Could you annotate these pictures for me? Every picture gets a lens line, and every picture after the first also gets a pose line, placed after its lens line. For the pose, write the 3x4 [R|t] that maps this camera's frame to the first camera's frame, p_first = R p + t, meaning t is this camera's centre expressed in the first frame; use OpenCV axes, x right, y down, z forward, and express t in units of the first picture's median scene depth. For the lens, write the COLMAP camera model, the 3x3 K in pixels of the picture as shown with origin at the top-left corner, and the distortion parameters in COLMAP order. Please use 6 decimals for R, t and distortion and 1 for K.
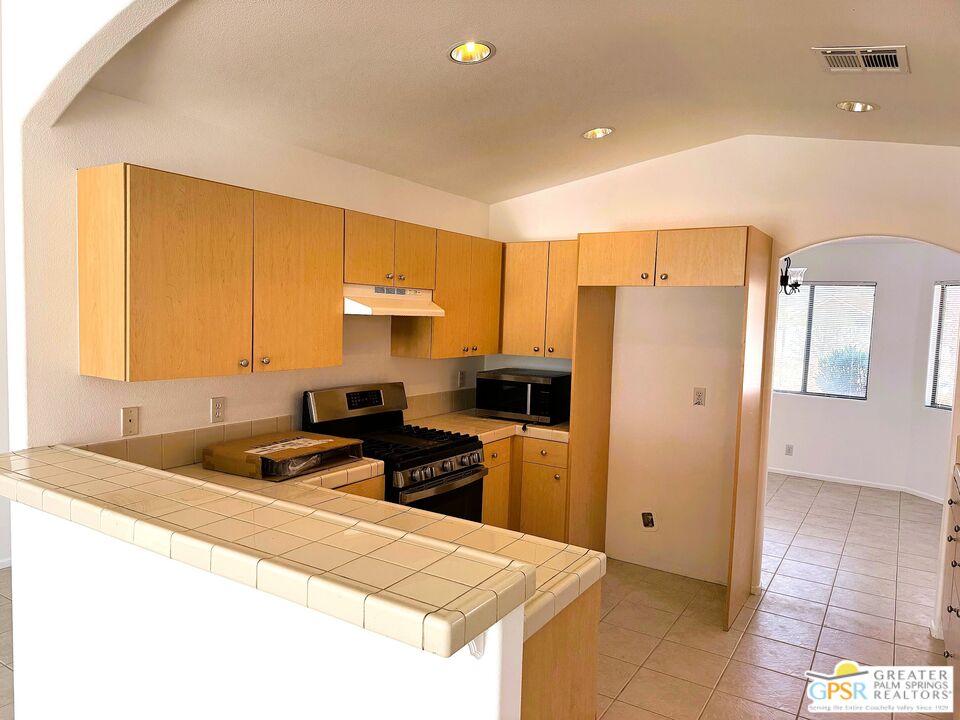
lens RADIAL K [[682.9, 0, 476.1], [0, 682.9, 364.3], [0, 0, 1]] dist [0.121318, -0.167933]
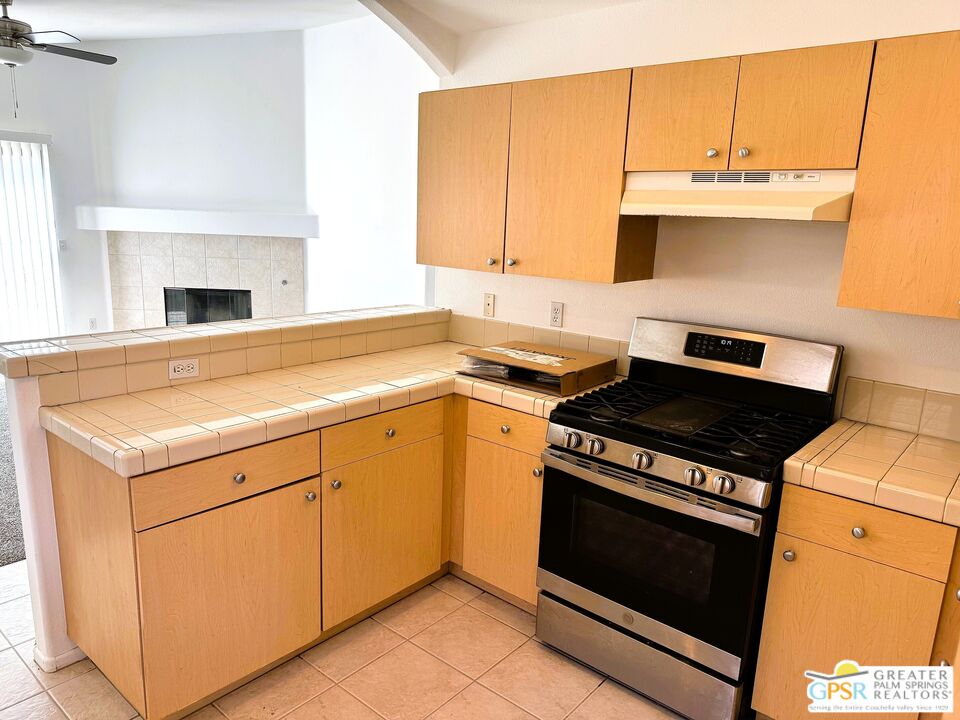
lens RADIAL K [[682.9, 0, 476.1], [0, 682.9, 364.3], [0, 0, 1]] dist [0.121318, -0.167933]
pose [[-0.147143, 0.175505, -0.973420, 0.502033], [-0.119598, 0.973755, 0.193644, -0.034186], [0.981858, 0.144913, -0.122292, 0.801130]]
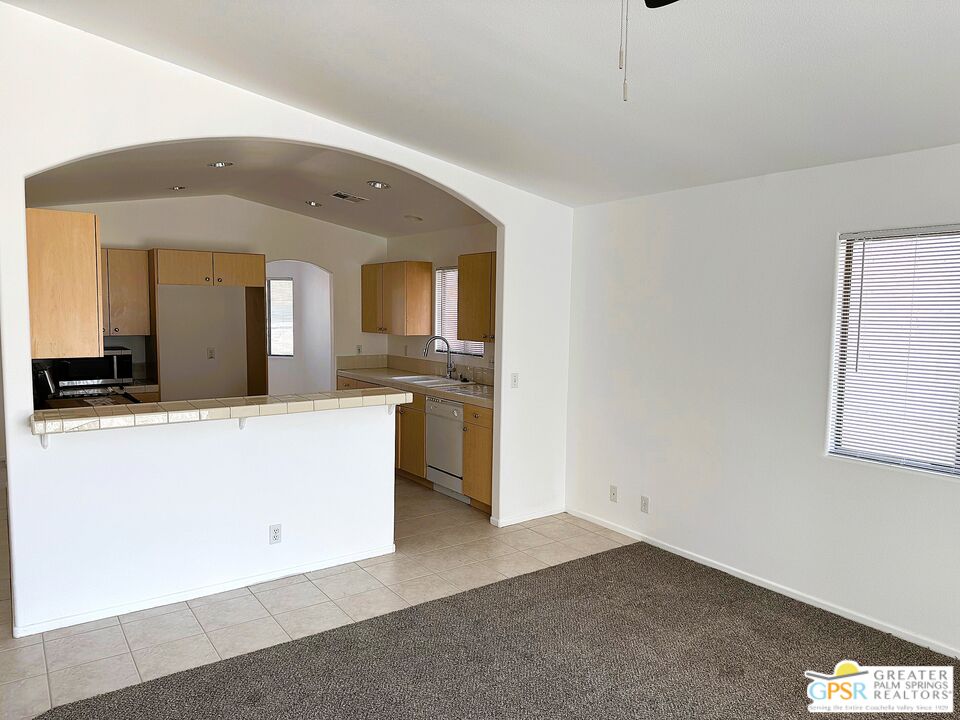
lens RADIAL K [[688.7, 0, 481.6], [0, 688.7, 359.9], [0, 0, 1]] dist [0.006173, -0.000870]
pose [[0.374900, -0.100033, 0.921653, -0.969620], [0.072090, 0.994297, 0.078594, -0.019629], [-0.924258, 0.036977, 0.379973, -0.194300]]
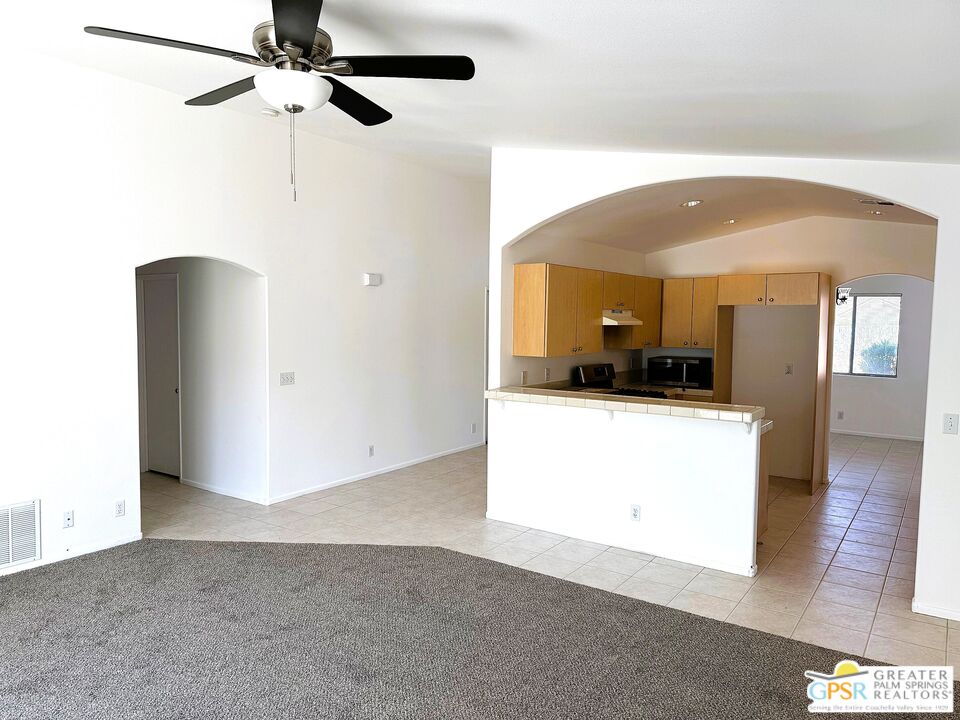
lens RADIAL K [[680.6, 0, 468.9], [0, 680.6, 357.9], [0, 0, 1]] dist [0.069302, -0.099187]
pose [[0.998017, -0.017924, -0.060342, -0.375401], [0.016943, 0.999716, -0.016740, 0.035892], [0.060625, 0.015684, 0.998037, -0.762404]]
